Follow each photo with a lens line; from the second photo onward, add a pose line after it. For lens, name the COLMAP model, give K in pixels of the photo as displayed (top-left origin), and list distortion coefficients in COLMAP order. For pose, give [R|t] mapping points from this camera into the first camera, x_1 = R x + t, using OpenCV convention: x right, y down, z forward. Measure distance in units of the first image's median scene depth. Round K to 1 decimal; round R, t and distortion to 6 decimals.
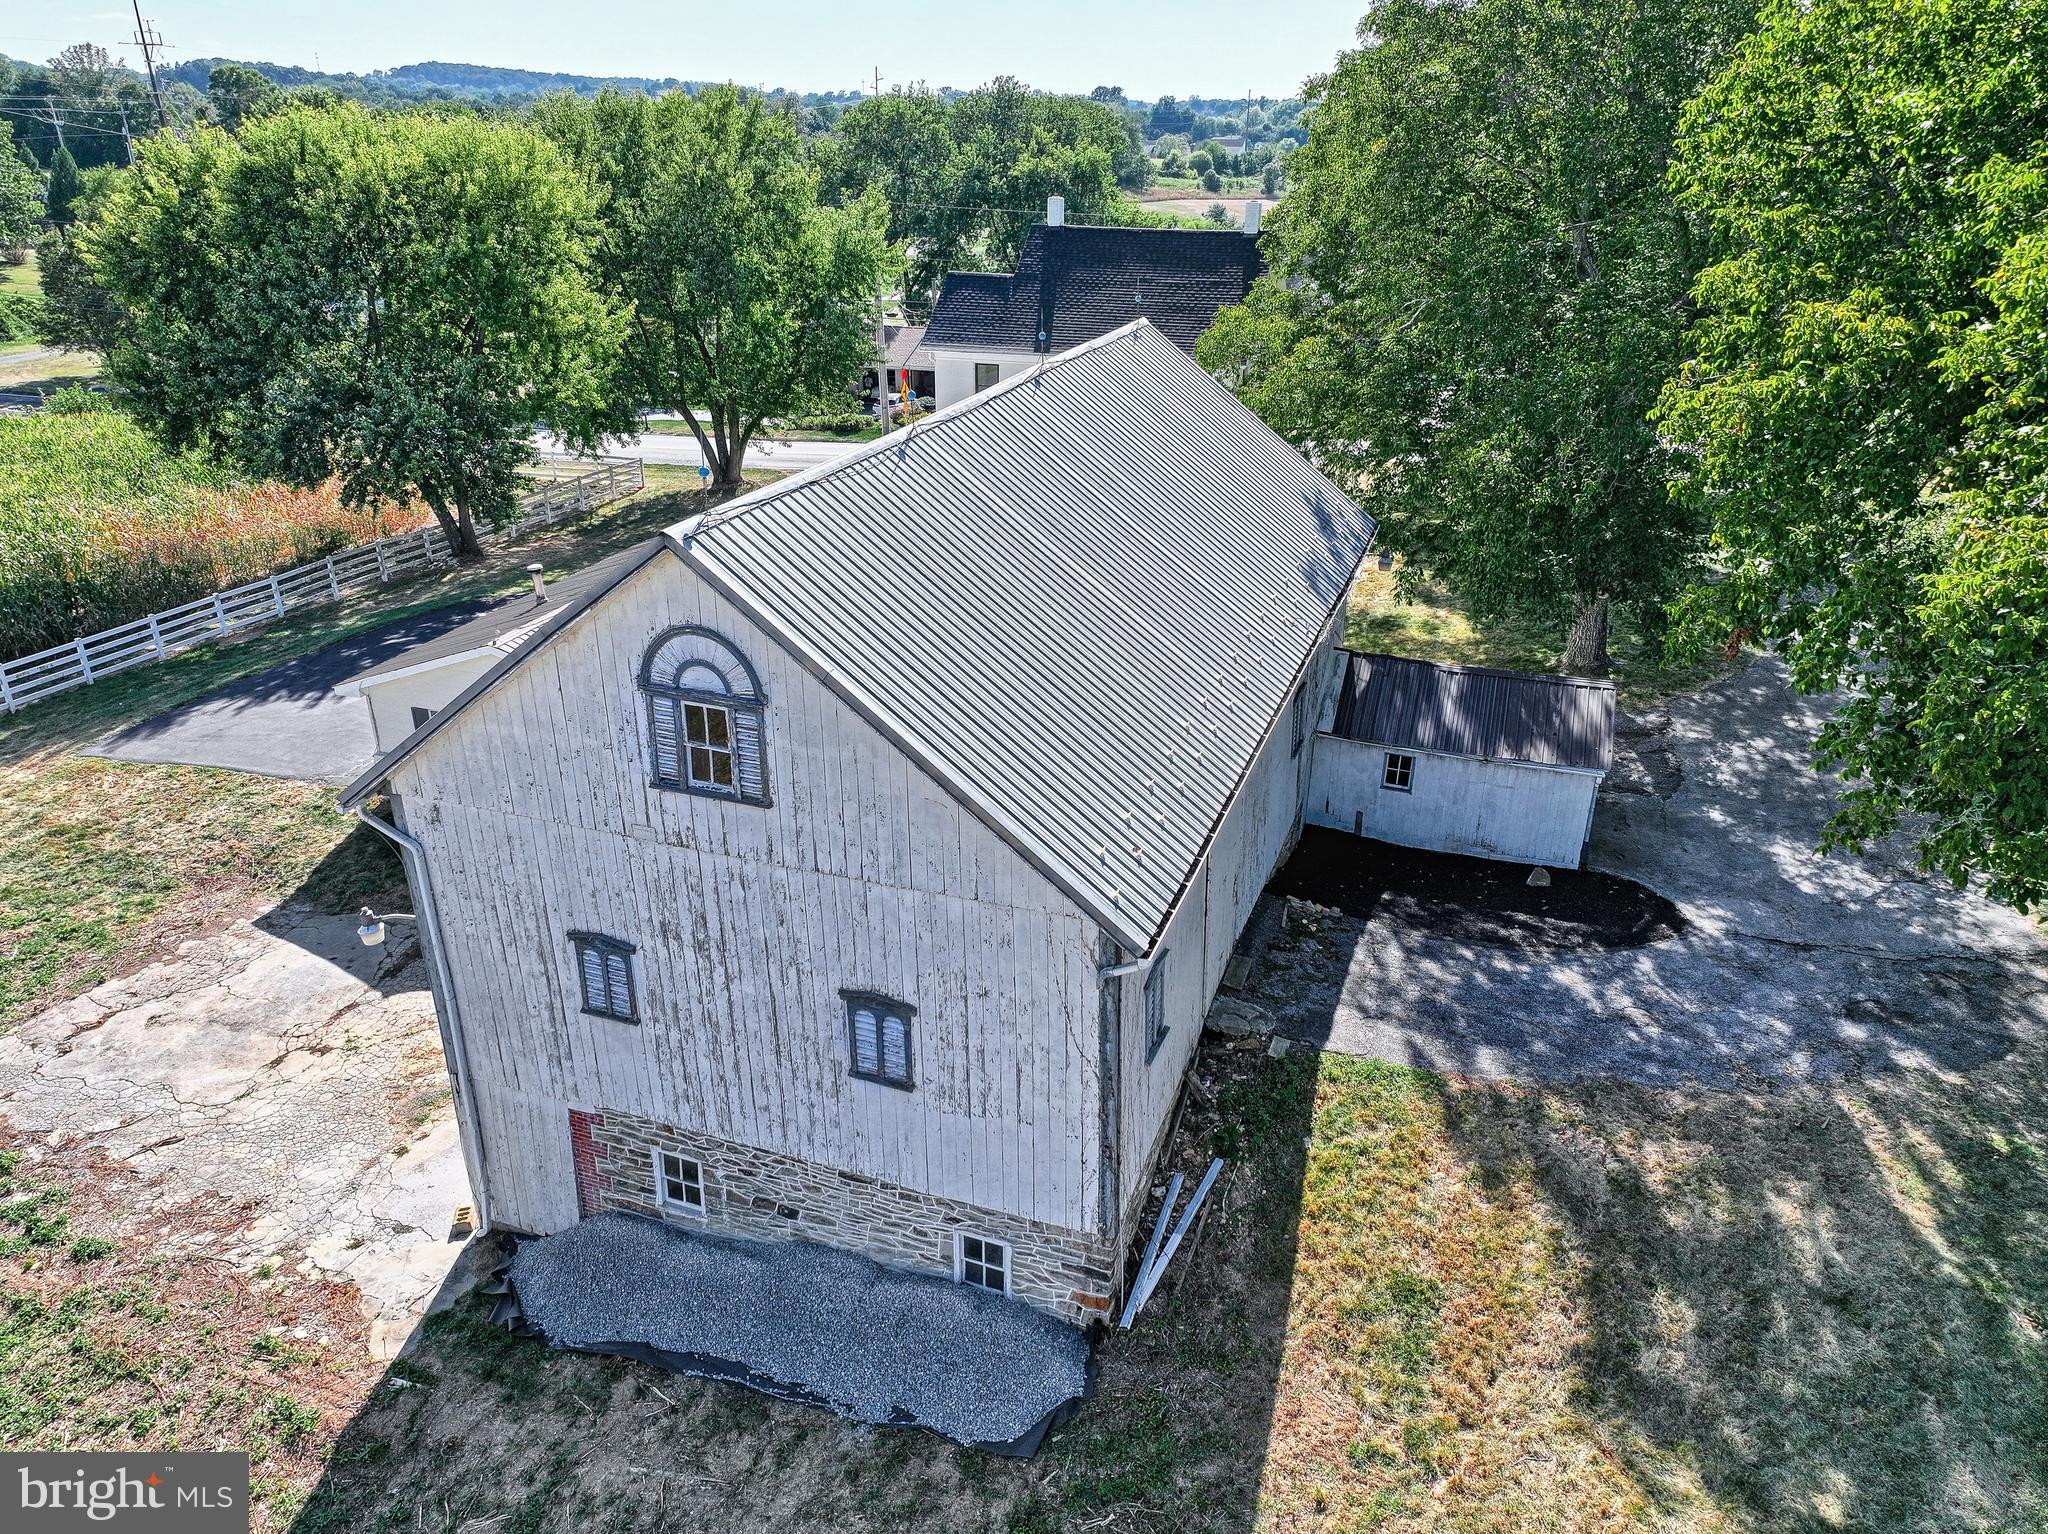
lens RADIAL K [[1440.6, 0, 1024.0], [0, 1440.6, 767.0], [0, 0, 1]] dist [-0.004063, 0.021118]
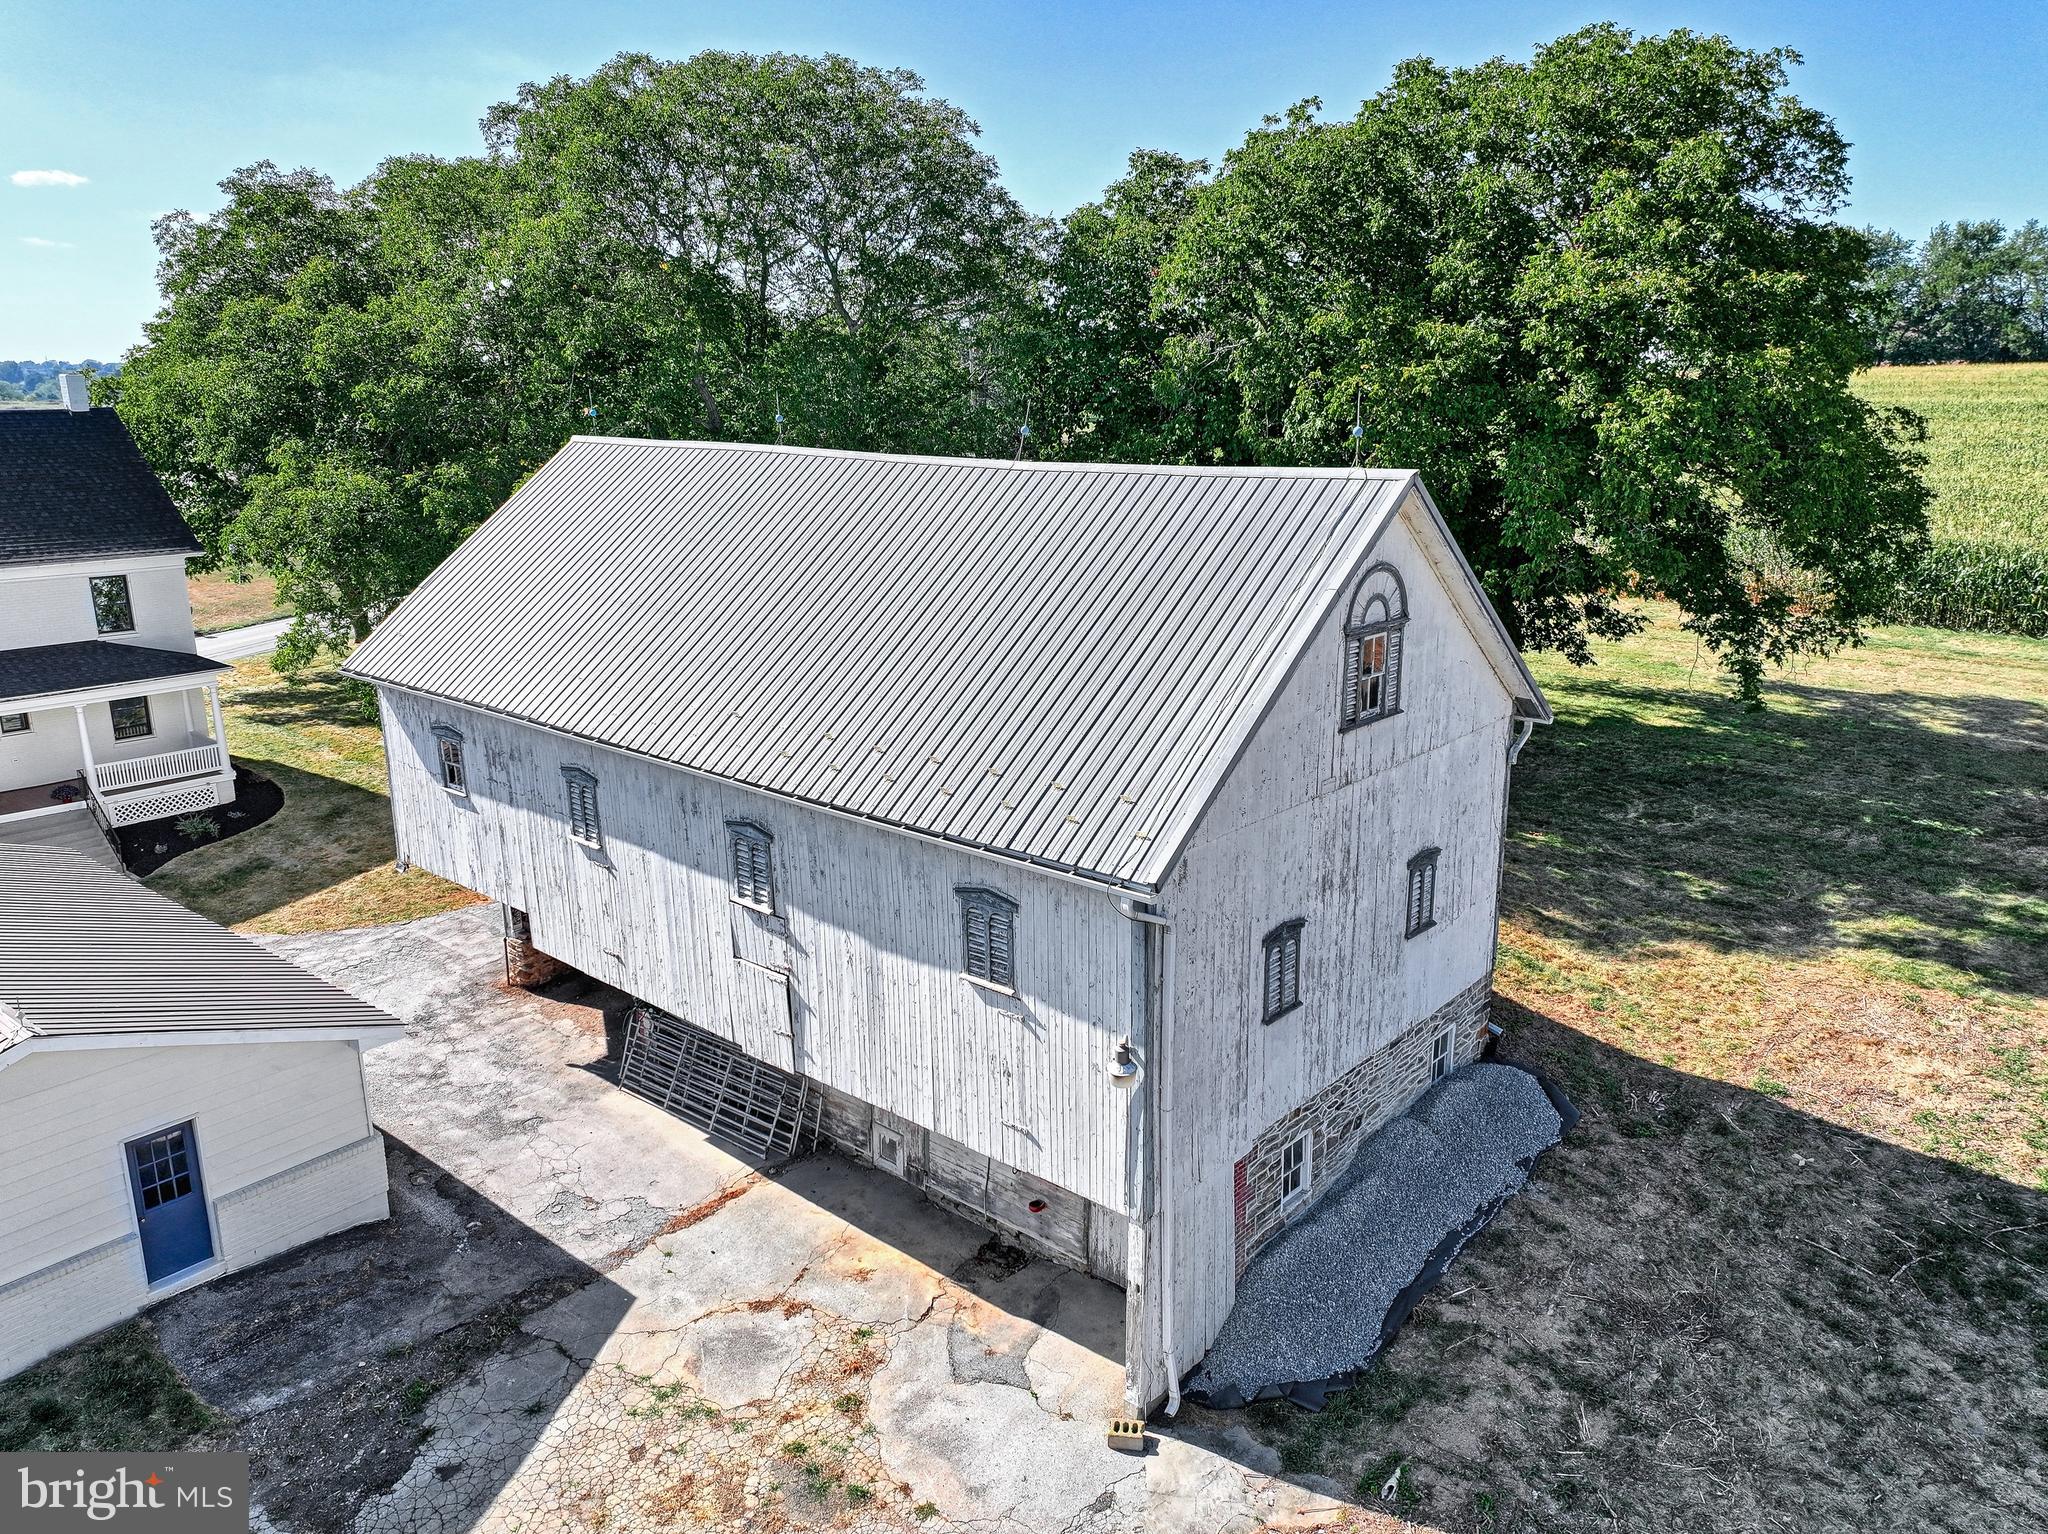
lens RADIAL K [[1440.6, 0, 1024.0], [0, 1440.6, 767.0], [0, 0, 1]] dist [-0.004063, 0.021118]
pose [[0.355178, -0.244092, 0.902368, -1.146656], [0.387061, 0.917072, 0.095720, -0.137293], [-0.850901, 0.315274, 0.420202, 0.655968]]
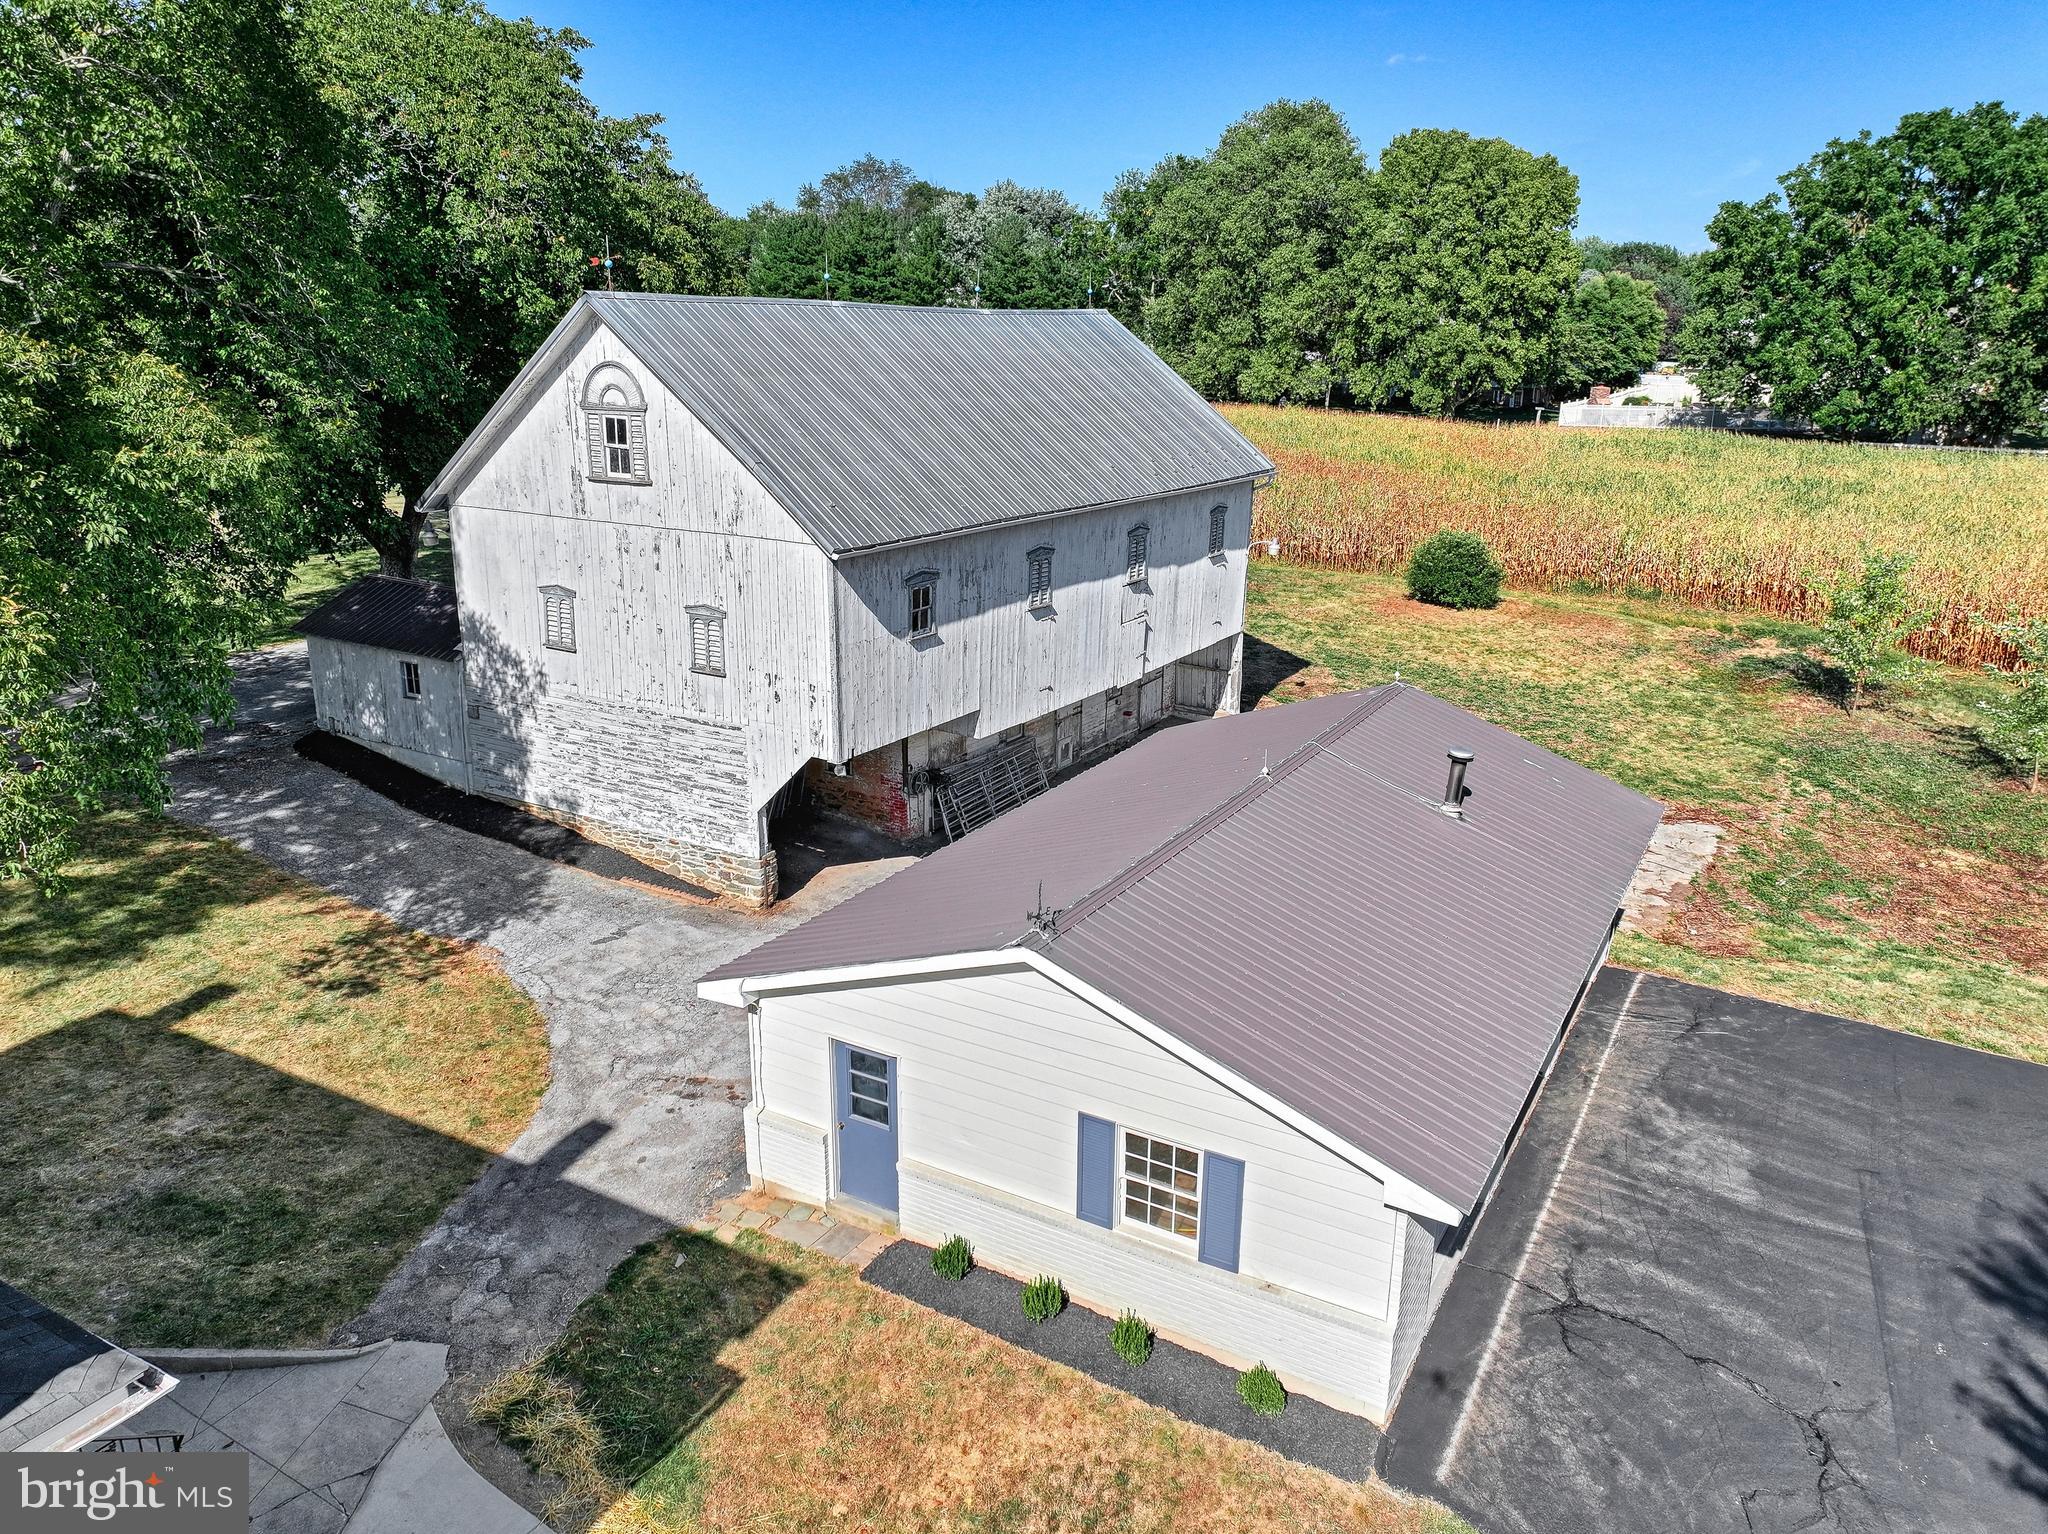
lens RADIAL K [[1443.7, 0, 1024.0], [0, 1443.7, 767.0], [0, 0, 1]] dist [0.003665, 0.005708]
pose [[-0.979219, -0.067898, 0.191104, -0.514414], [0.073967, 0.757819, 0.648258, -0.969561], [-0.188838, 0.648922, -0.737049, 2.713900]]
